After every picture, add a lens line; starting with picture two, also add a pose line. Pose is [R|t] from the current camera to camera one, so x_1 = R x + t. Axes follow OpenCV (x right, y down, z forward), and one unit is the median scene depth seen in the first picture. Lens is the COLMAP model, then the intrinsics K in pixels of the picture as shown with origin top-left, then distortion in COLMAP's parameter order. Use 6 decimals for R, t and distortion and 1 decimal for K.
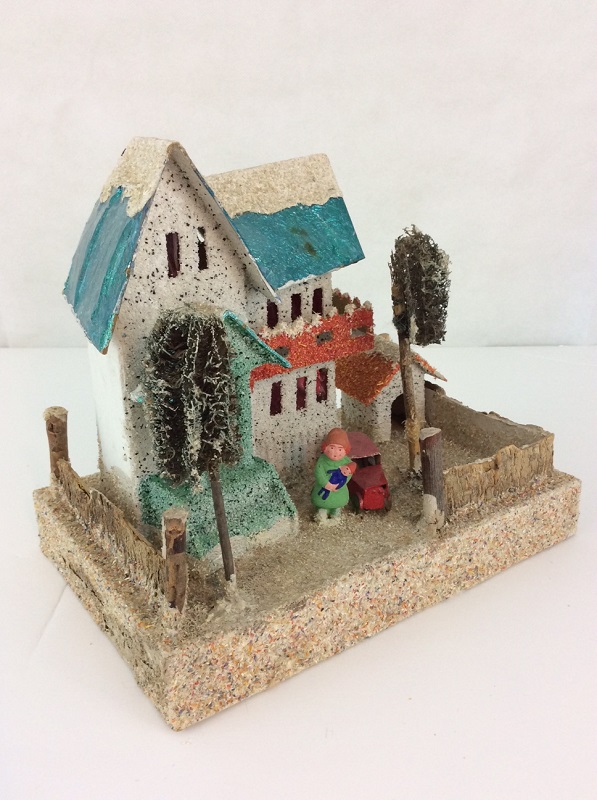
lens RADIAL K [[732.2, 0, 298.5], [0, 732.2, 400.0], [0, 0, 1]] dist [0.123317, -0.302175]
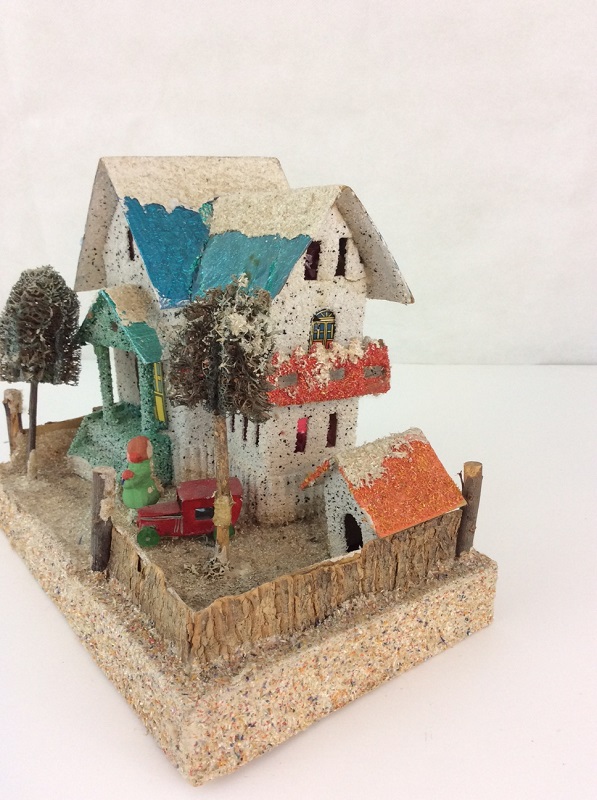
lens RADIAL K [[732.2, 0, 298.5], [0, 732.2, 400.0], [0, 0, 1]] dist [0.123317, -0.302175]
pose [[0.039362, 0.341475, -0.939066, 1.012945], [-0.361808, 0.880894, 0.305156, -0.401572], [0.931421, 0.327750, 0.158222, 1.016282]]
